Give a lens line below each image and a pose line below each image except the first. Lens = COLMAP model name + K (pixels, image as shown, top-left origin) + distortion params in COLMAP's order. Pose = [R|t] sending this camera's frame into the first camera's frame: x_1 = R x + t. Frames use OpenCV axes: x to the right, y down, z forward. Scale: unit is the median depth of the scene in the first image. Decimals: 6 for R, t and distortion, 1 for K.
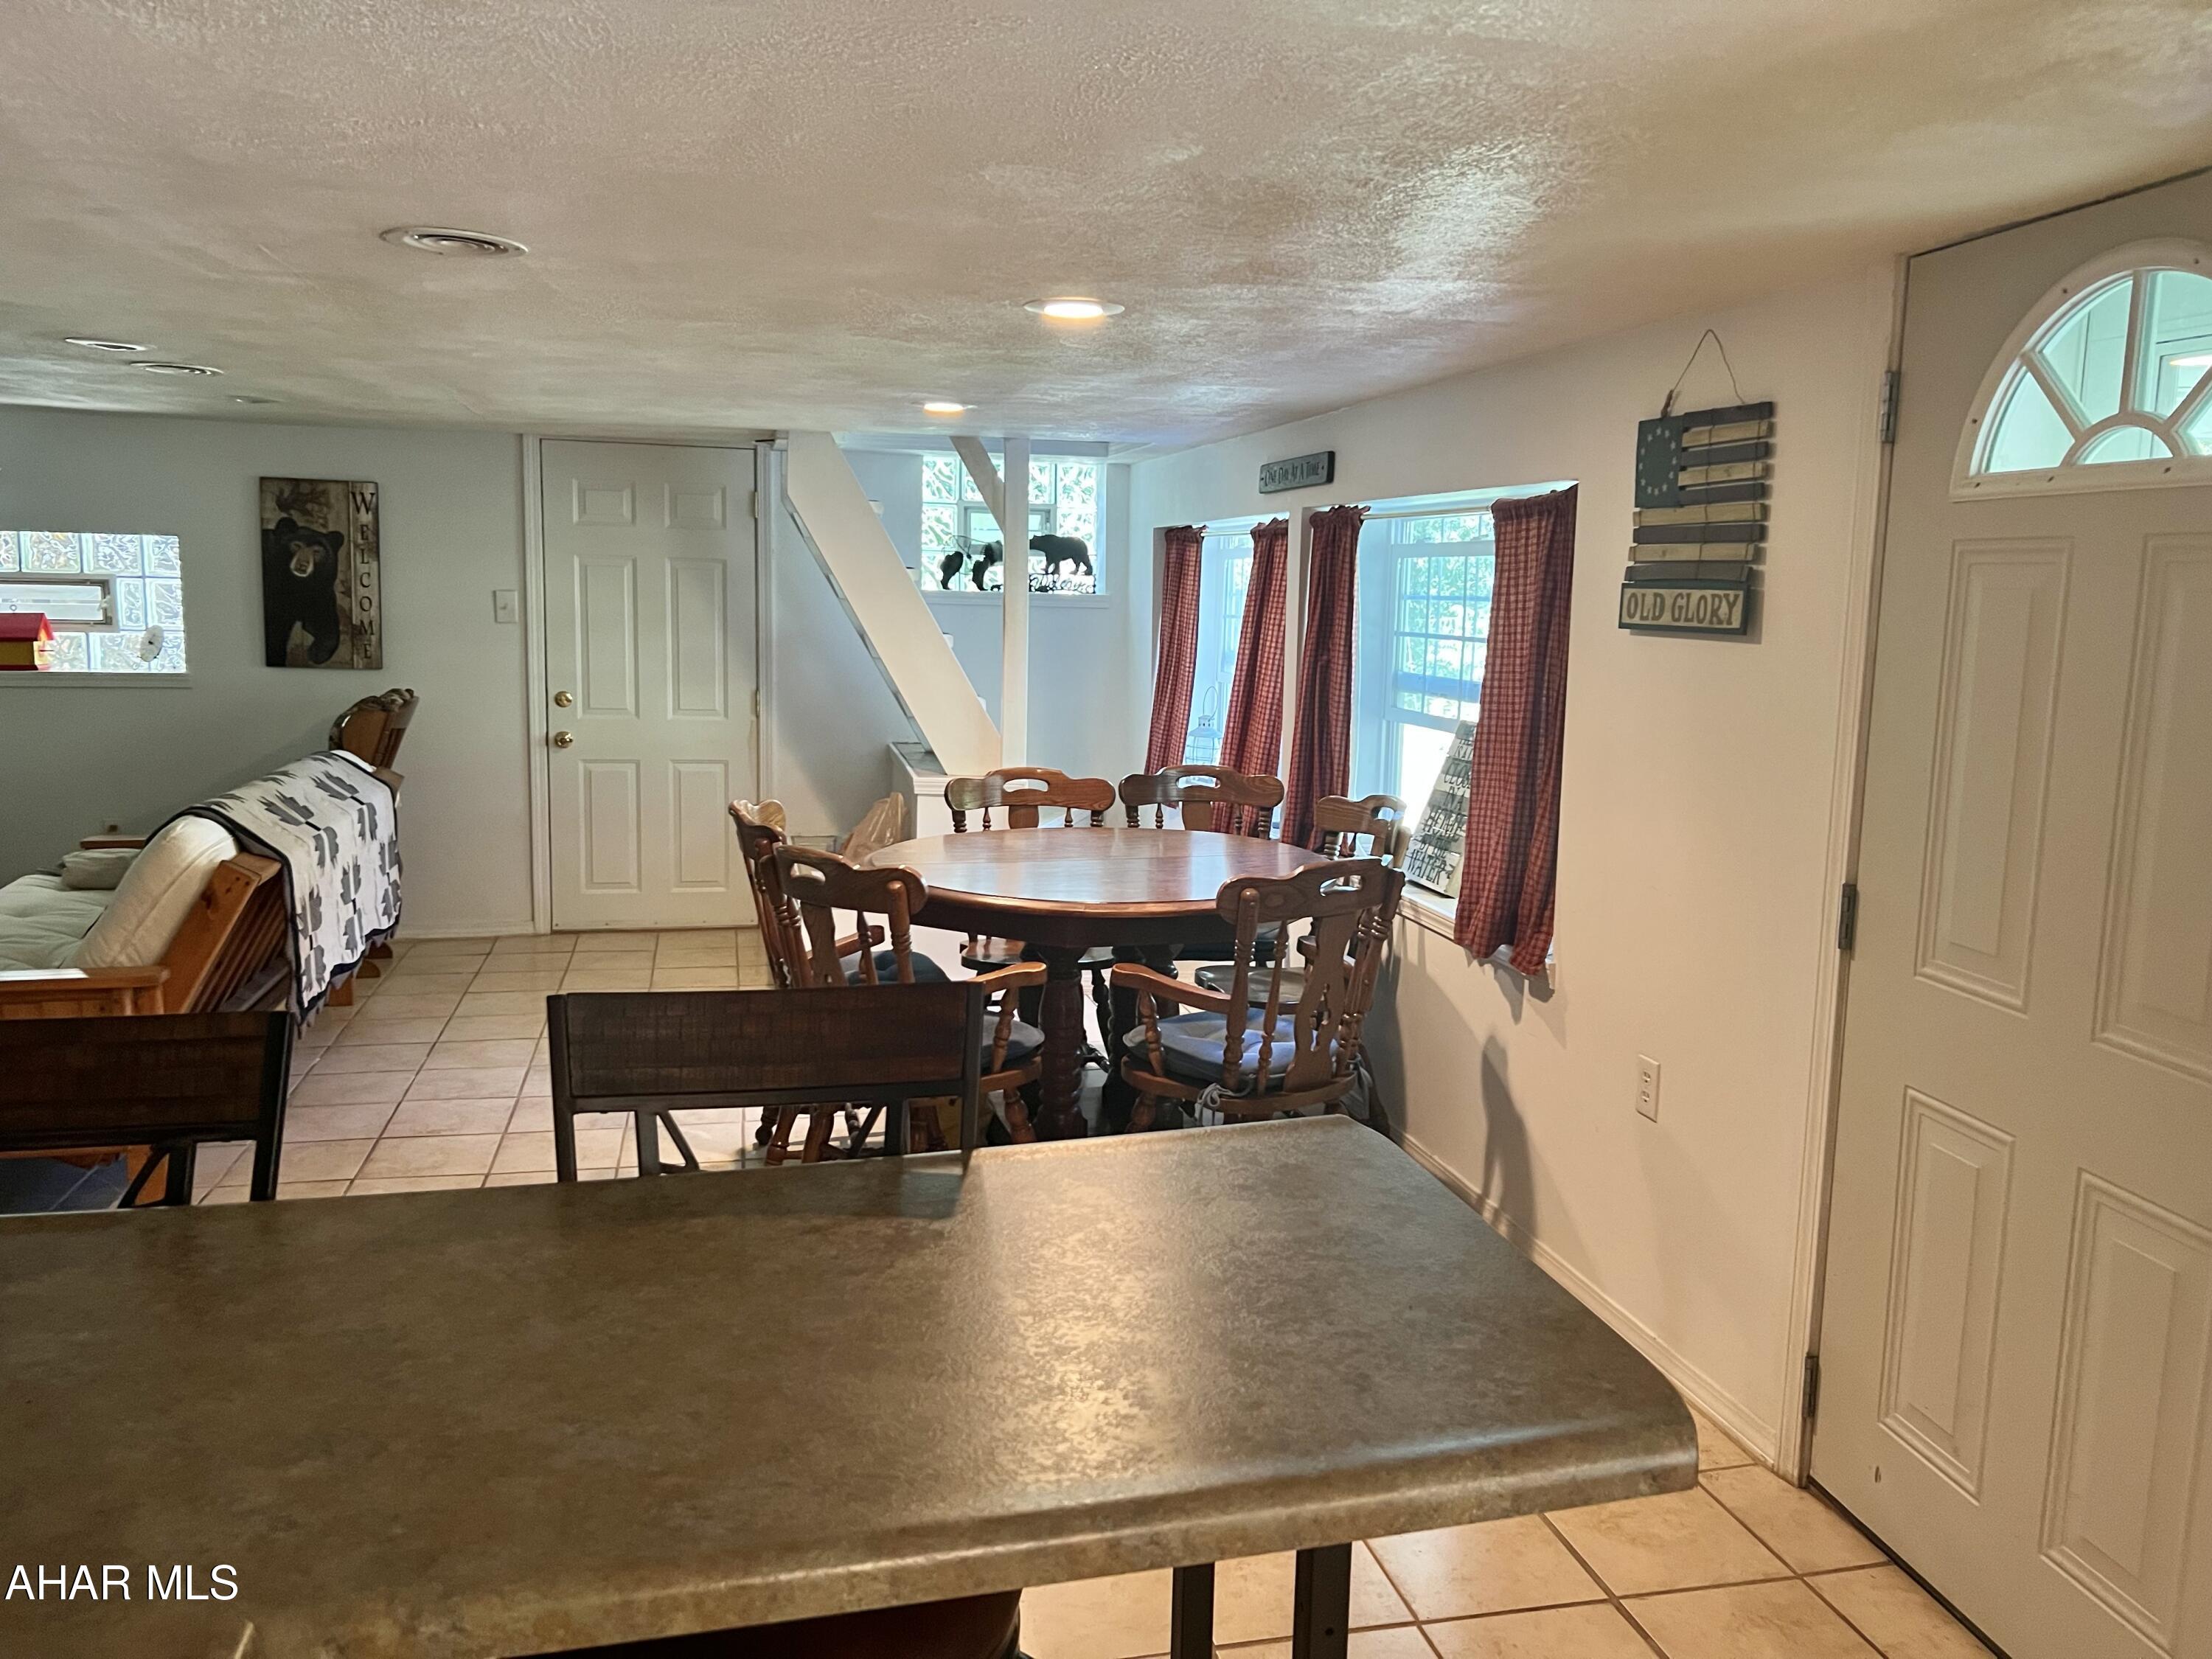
lens RADIAL K [[1657.3, 0, 1108.1], [0, 1657.3, 825.4], [0, 0, 1]] dist [0.011297, 0.001513]
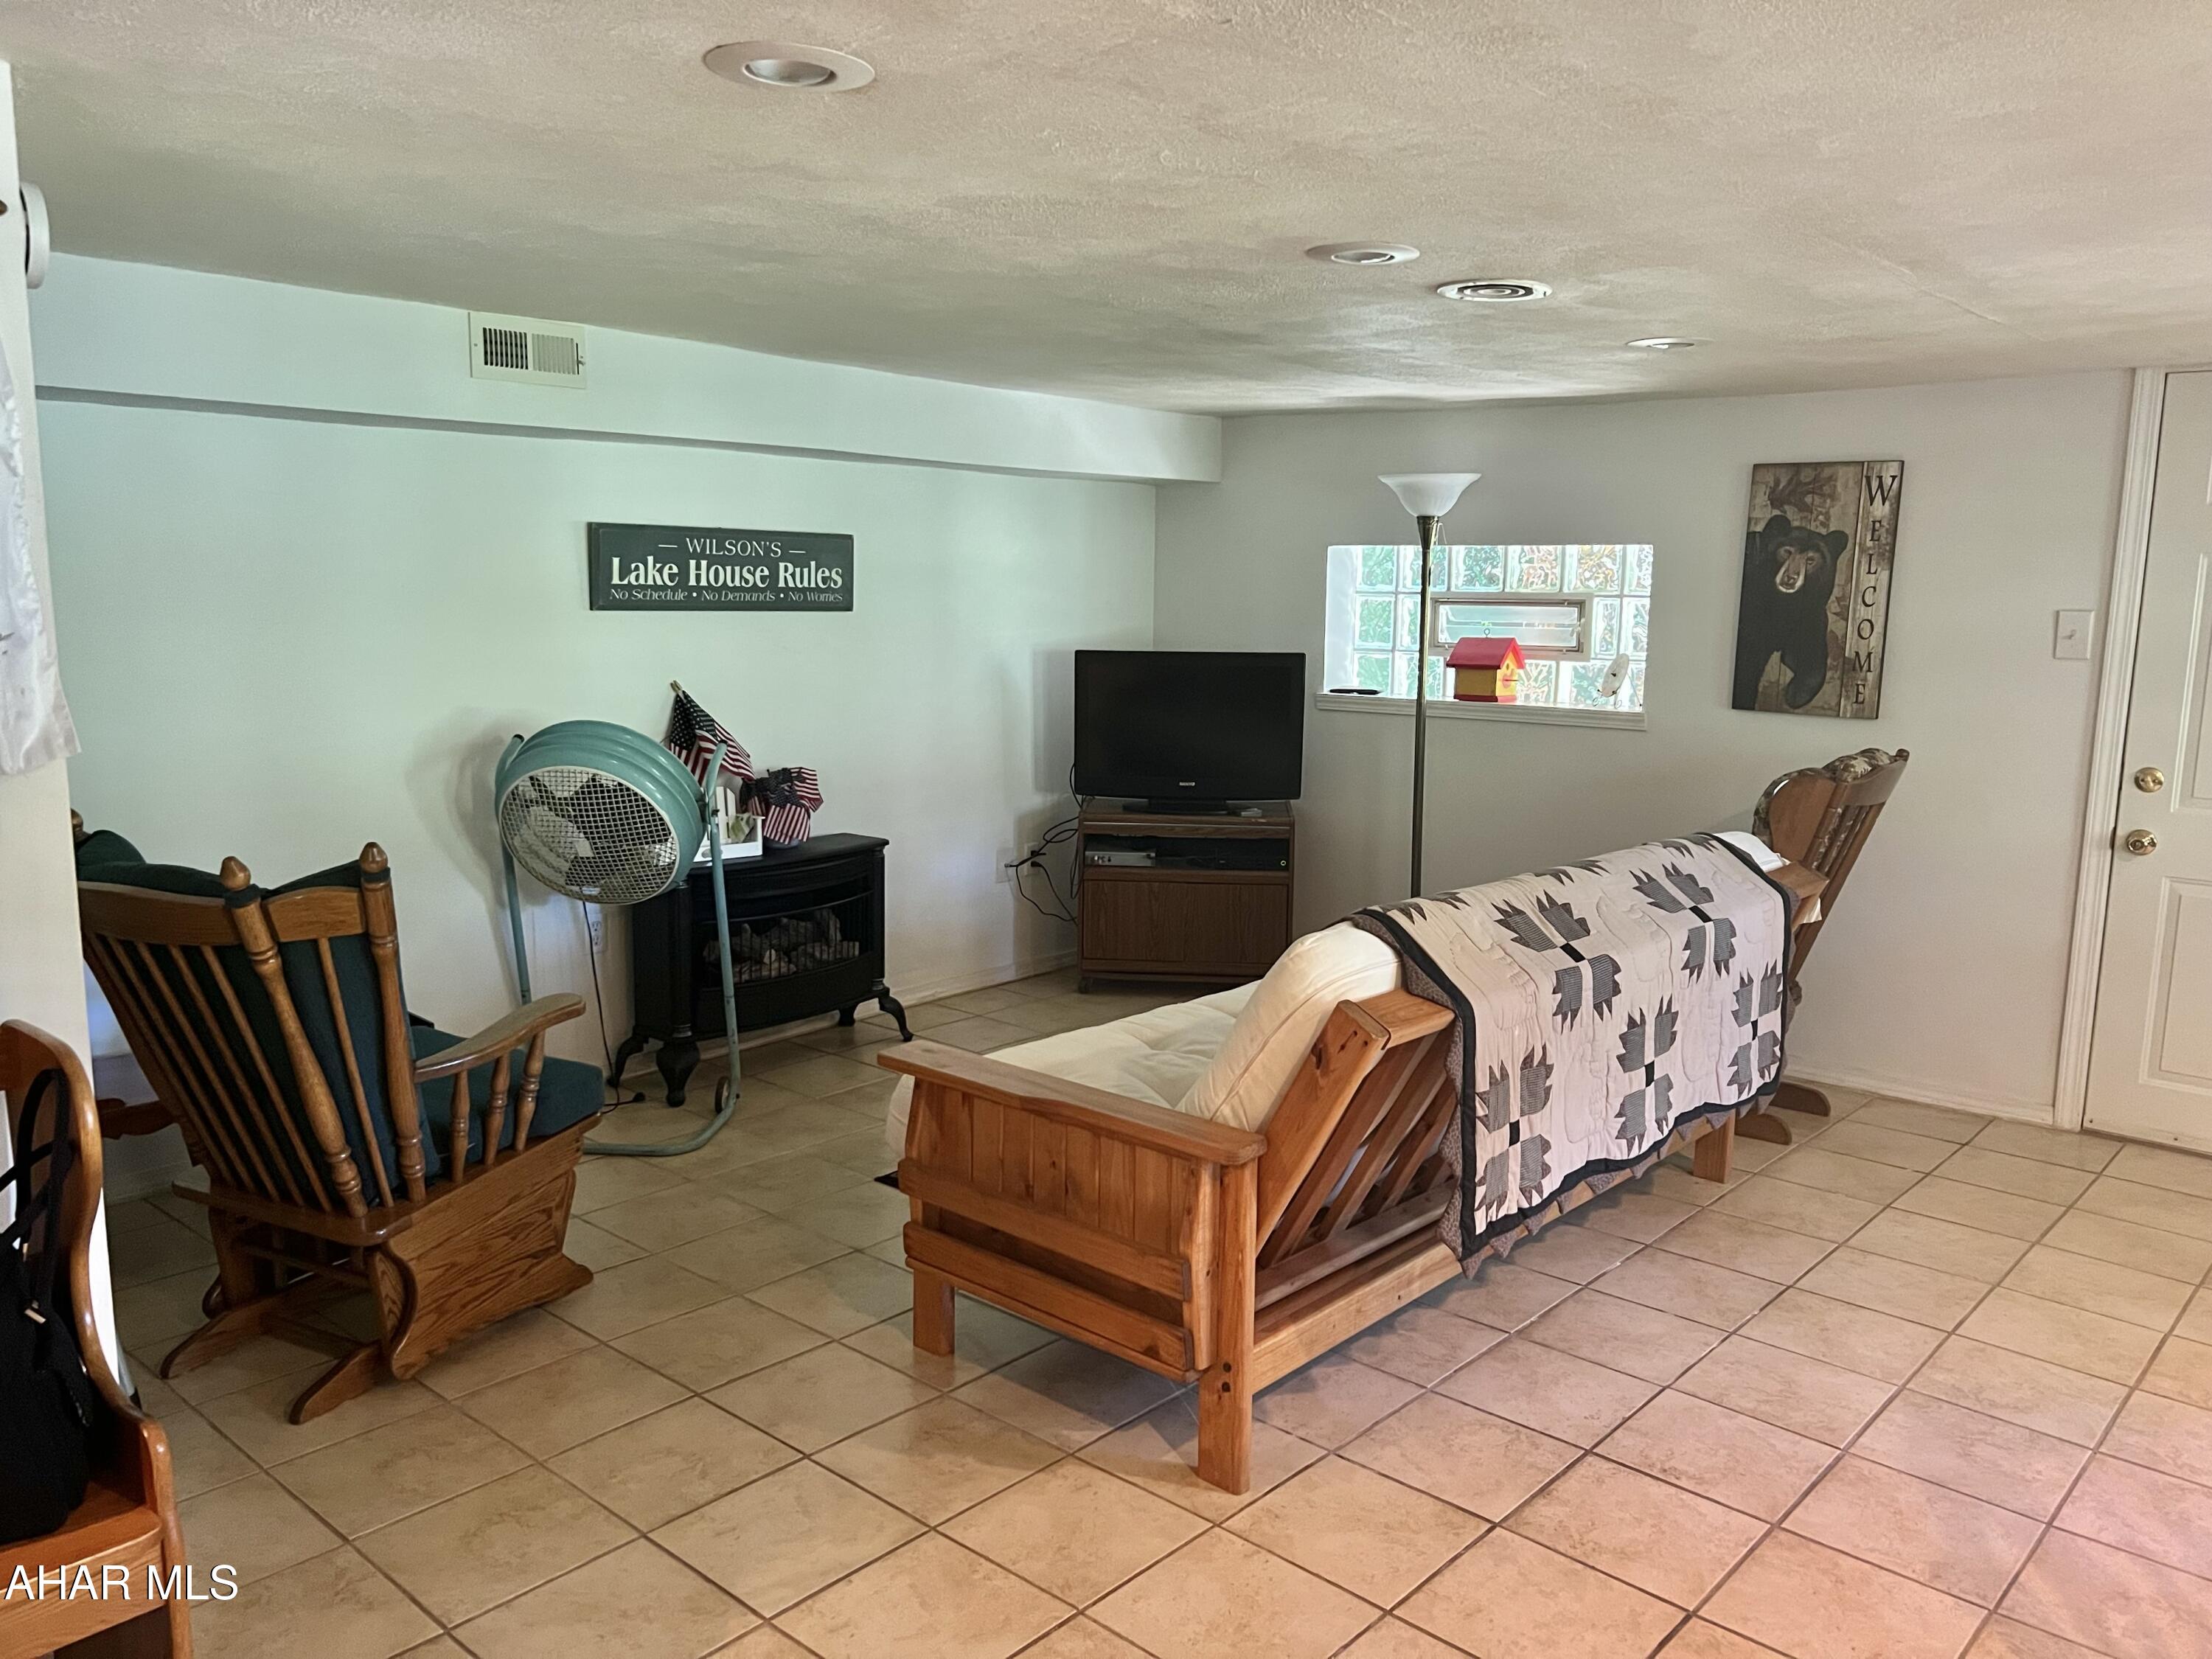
lens RADIAL K [[1657.3, 0, 1099.9], [0, 1657.3, 840.9], [0, 0, 1]] dist [0.011297, 0.001513]
pose [[0.568167, 0.111008, -0.815392, -0.033438], [-0.121423, 0.991323, 0.050351, -0.037639], [0.813906, 0.070399, 0.576716, 0.316403]]
